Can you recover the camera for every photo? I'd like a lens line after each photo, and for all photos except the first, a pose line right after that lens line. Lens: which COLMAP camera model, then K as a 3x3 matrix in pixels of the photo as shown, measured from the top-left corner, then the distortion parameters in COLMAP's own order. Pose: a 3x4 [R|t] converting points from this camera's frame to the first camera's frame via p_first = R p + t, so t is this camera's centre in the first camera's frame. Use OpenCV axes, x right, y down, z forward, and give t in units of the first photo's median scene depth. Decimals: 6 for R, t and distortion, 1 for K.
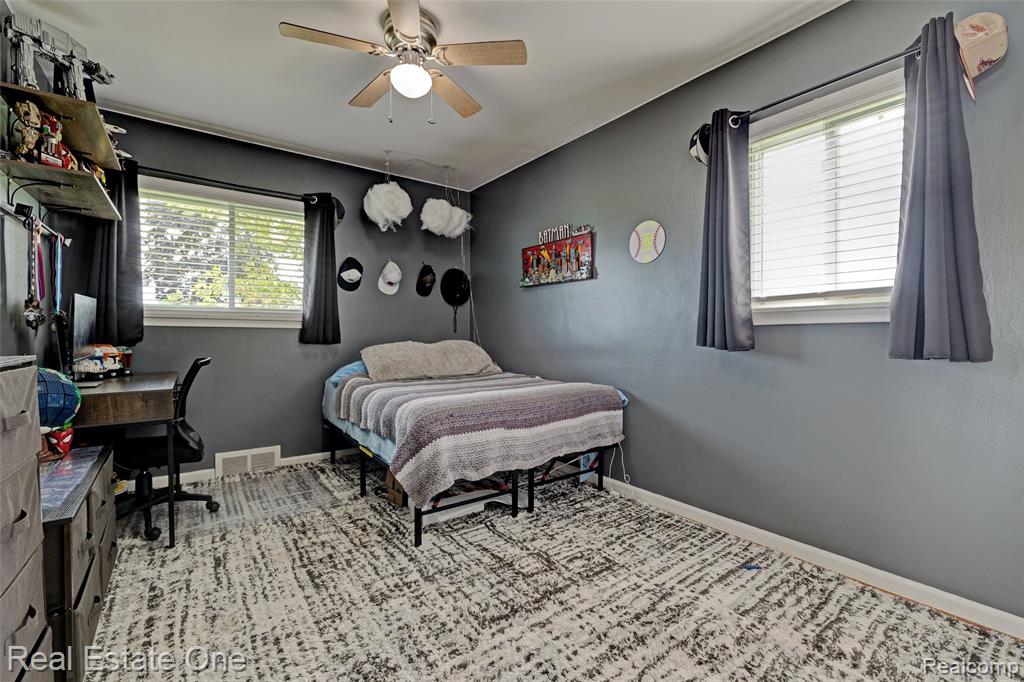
lens RADIAL K [[438.4, 0, 514.5], [0, 438.4, 340.4], [0, 0, 1]] dist [0.002370, -0.002008]
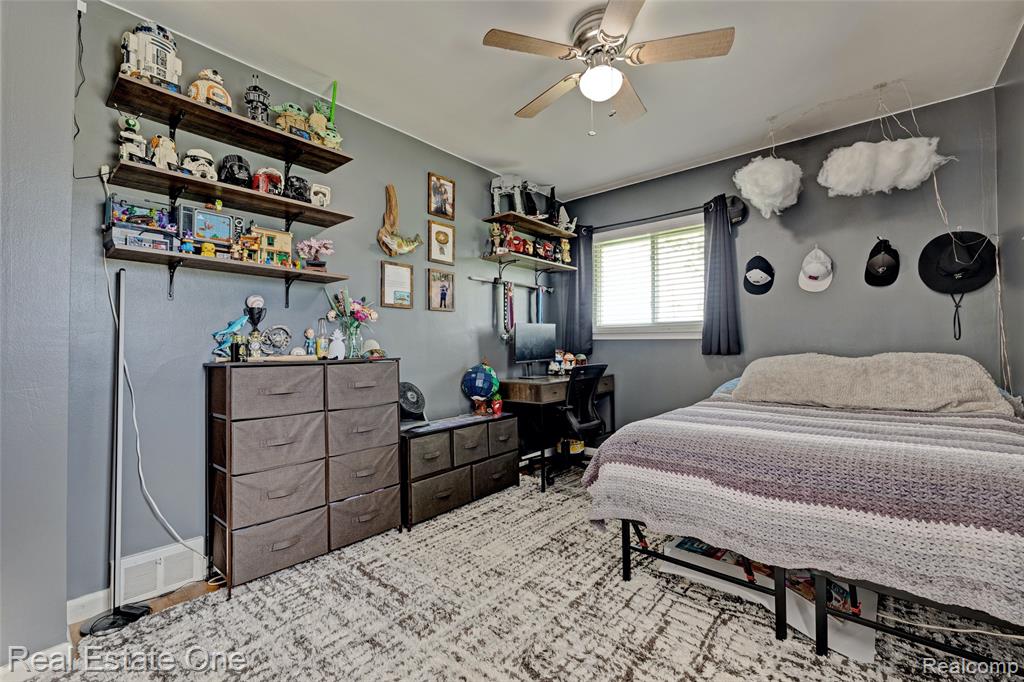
lens RADIAL K [[438.4, 0, 512.7], [0, 438.4, 338.0], [0, 0, 1]] dist [0.002370, -0.002008]
pose [[0.214738, -0.020368, -0.976459, 0.552448], [-0.005761, 0.999739, -0.022120, -0.007186], [0.976655, 0.010375, 0.214564, 0.510730]]
